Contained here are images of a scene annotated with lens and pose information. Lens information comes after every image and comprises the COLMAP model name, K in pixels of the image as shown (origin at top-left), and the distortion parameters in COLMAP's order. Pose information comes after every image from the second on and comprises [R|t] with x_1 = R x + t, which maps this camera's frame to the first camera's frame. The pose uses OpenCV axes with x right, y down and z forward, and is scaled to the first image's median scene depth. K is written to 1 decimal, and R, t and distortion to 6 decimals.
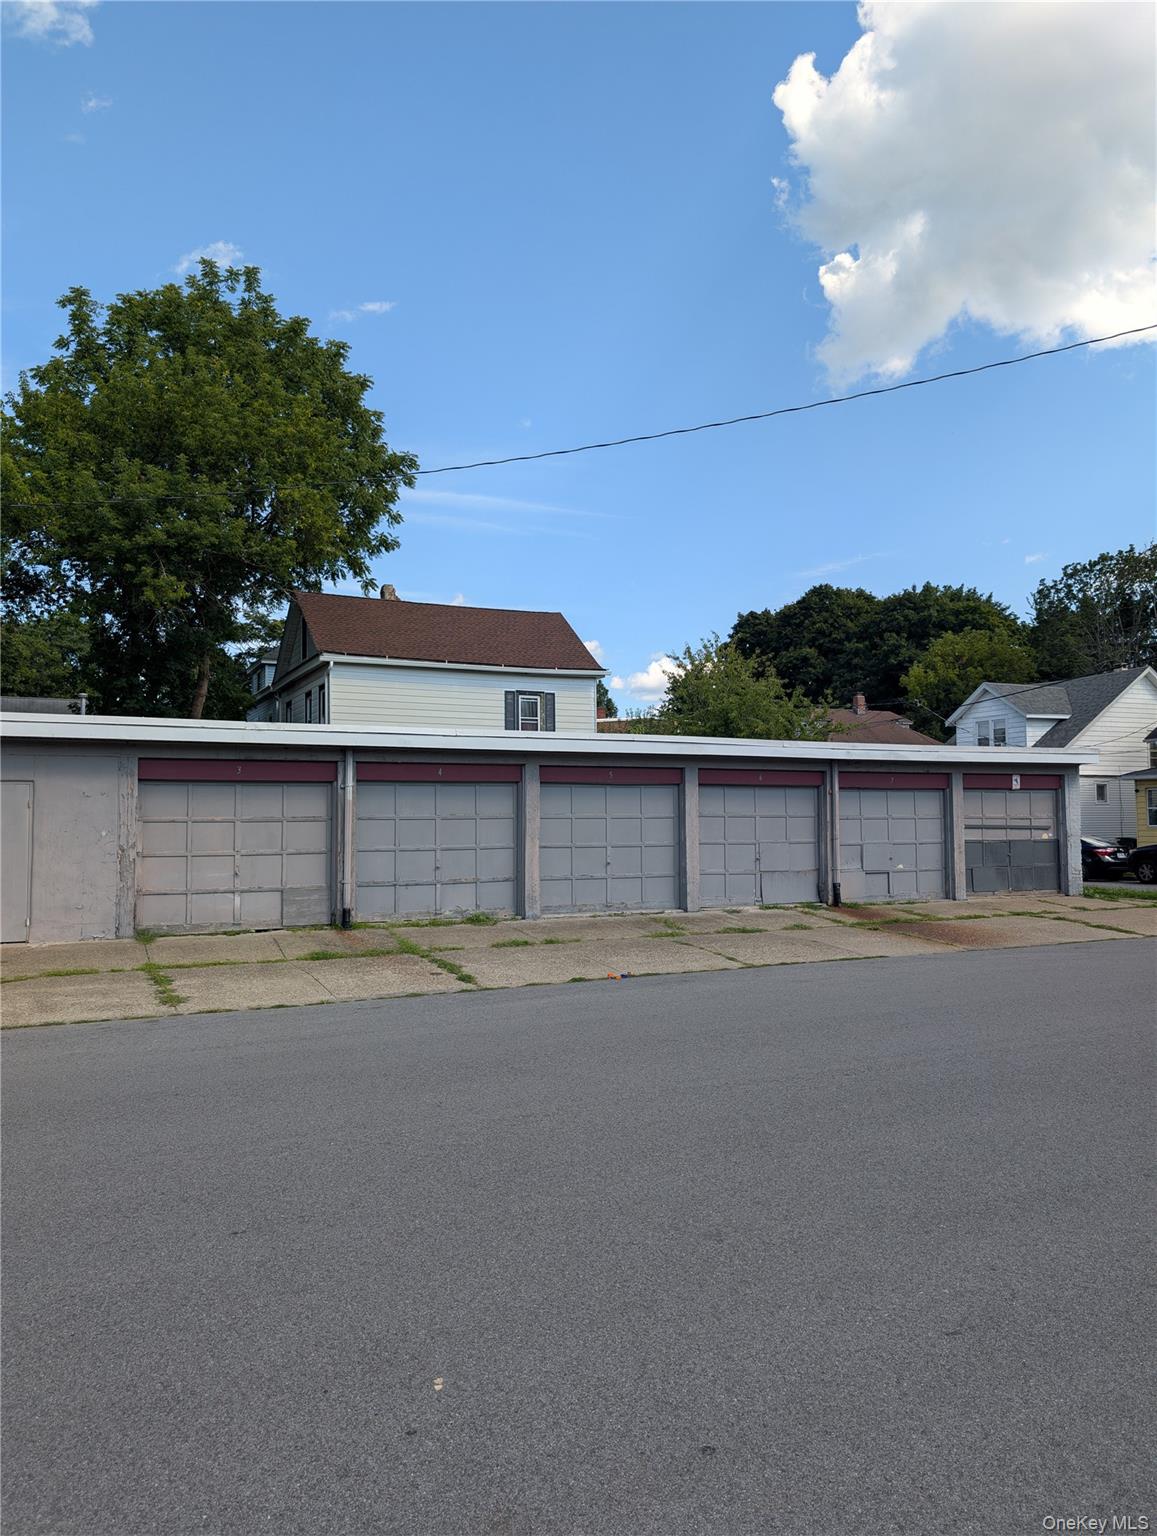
lens RADIAL K [[1014.2, 0, 578.5], [0, 1014.2, 768.0], [0, 0, 1]] dist [0.027812, 0.000614]
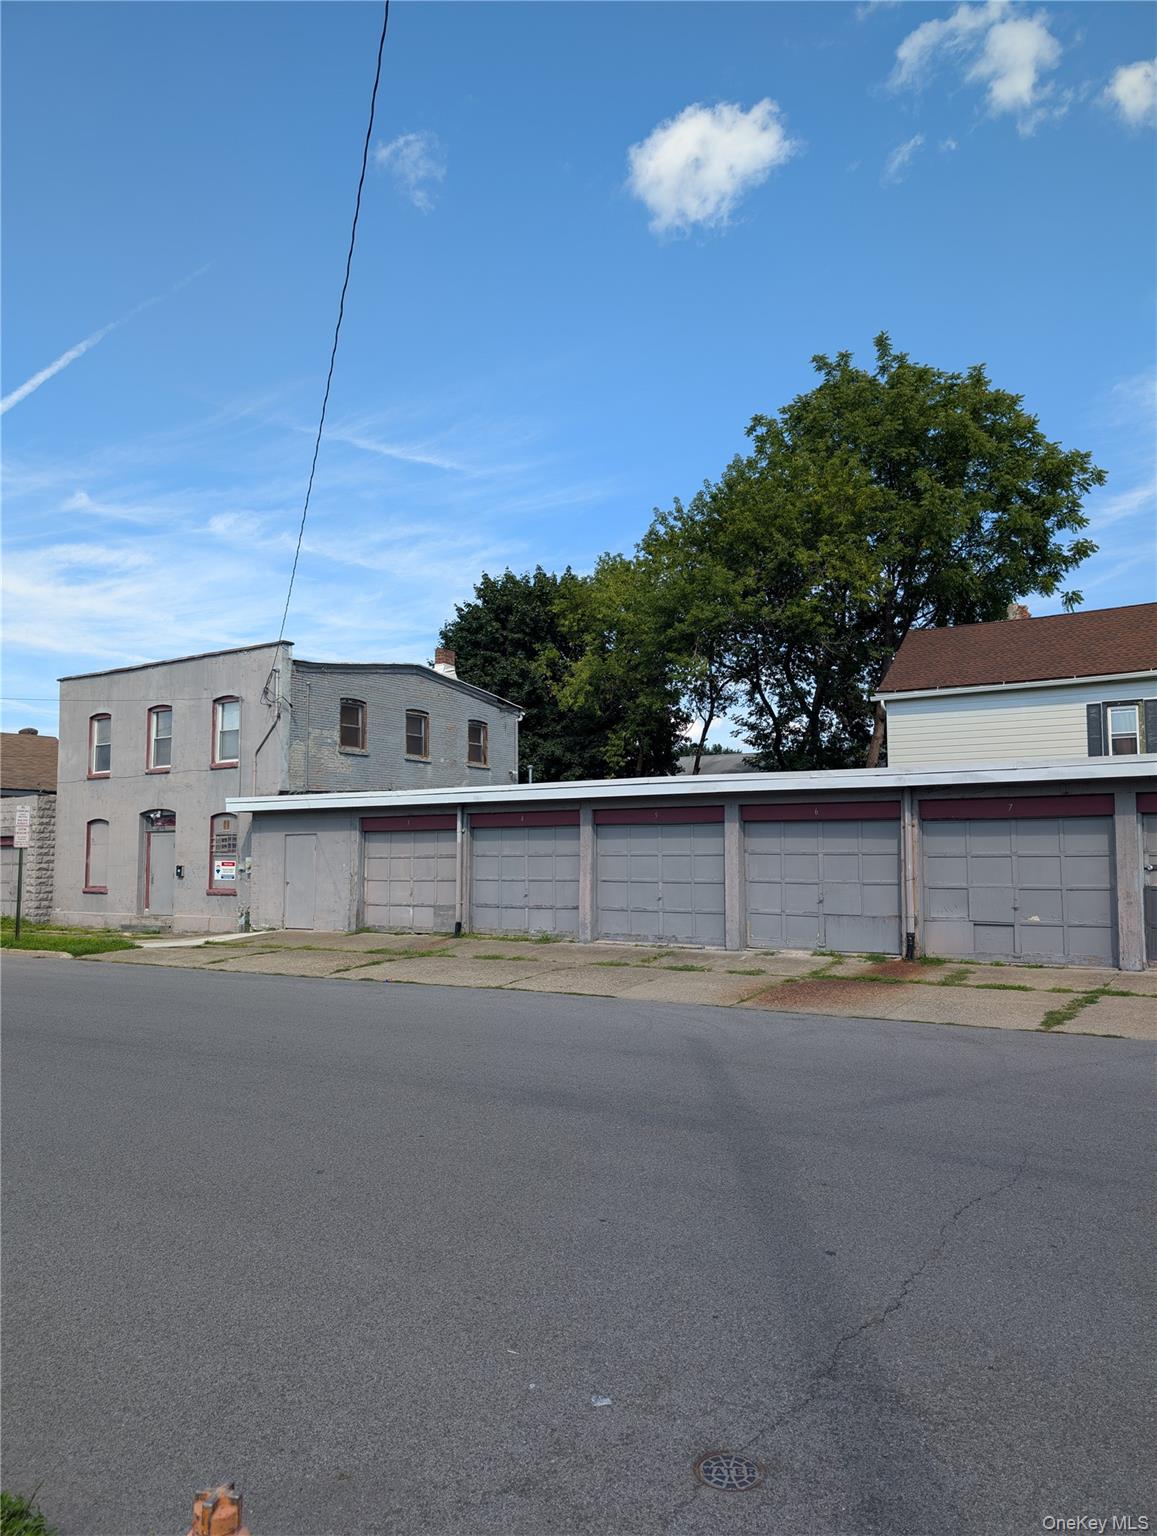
lens RADIAL K [[1083.8, 0, 578.5], [0, 1083.8, 768.0], [0, 0, 1]] dist [-0.005396, -0.002952]
pose [[0.530678, -0.070274, -0.844655, 0.895886], [0.039346, 0.997525, -0.058273, 0.018818], [0.846660, -0.002310, 0.532130, 0.294310]]
